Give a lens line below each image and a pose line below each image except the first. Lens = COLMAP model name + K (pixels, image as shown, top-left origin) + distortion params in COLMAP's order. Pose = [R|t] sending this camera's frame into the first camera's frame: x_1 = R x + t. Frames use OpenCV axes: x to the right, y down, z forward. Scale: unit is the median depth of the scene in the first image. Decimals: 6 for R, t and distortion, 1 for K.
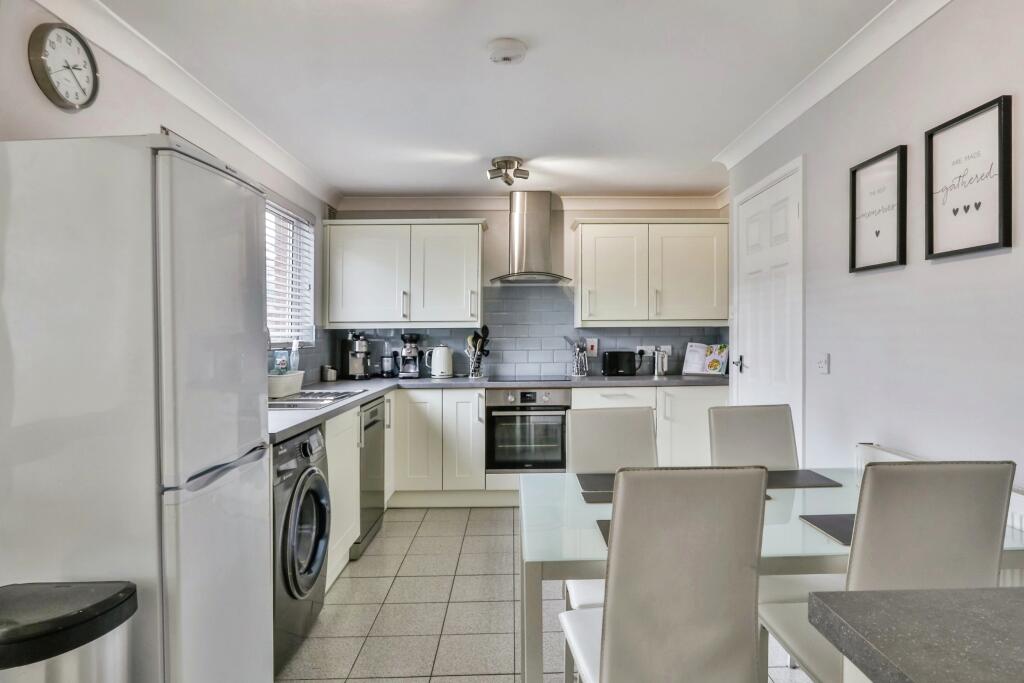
lens RADIAL K [[608.4, 0, 512.0], [0, 608.4, 341.5], [0, 0, 1]] dist [-0.006496, -0.000696]
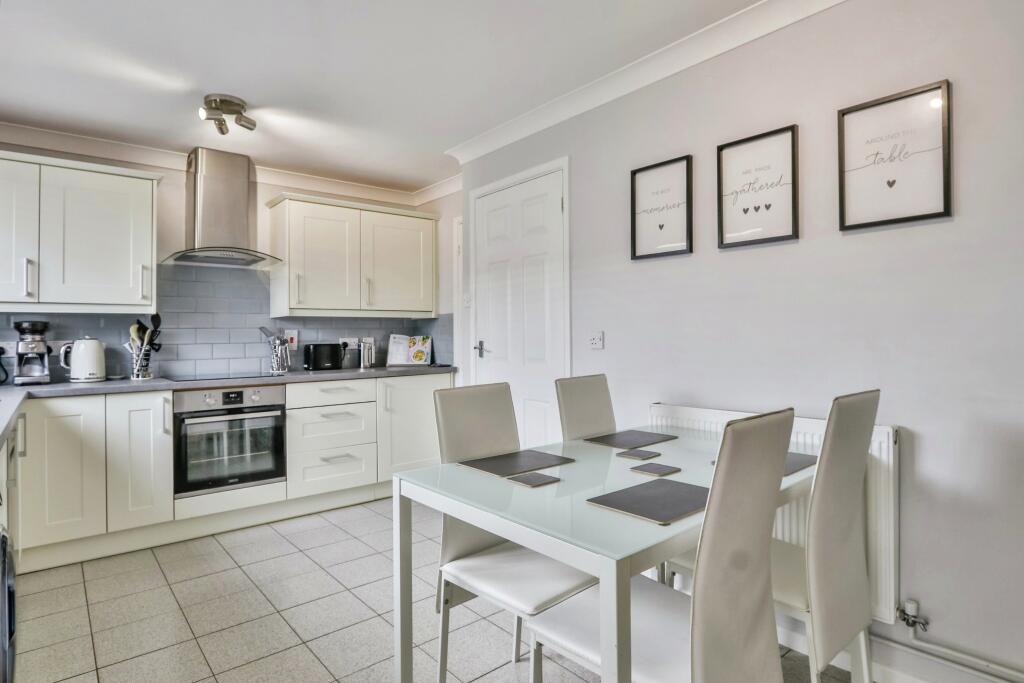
lens RADIAL K [[573.2, 0, 512.0], [0, 573.2, 341.5], [0, 0, 1]] dist [-0.002478, -0.000186]
pose [[0.777205, -0.007151, 0.629206, -0.158325], [0.014309, 0.999878, -0.006311, 0.023682], [-0.629084, 0.013908, 0.777213, 0.145253]]
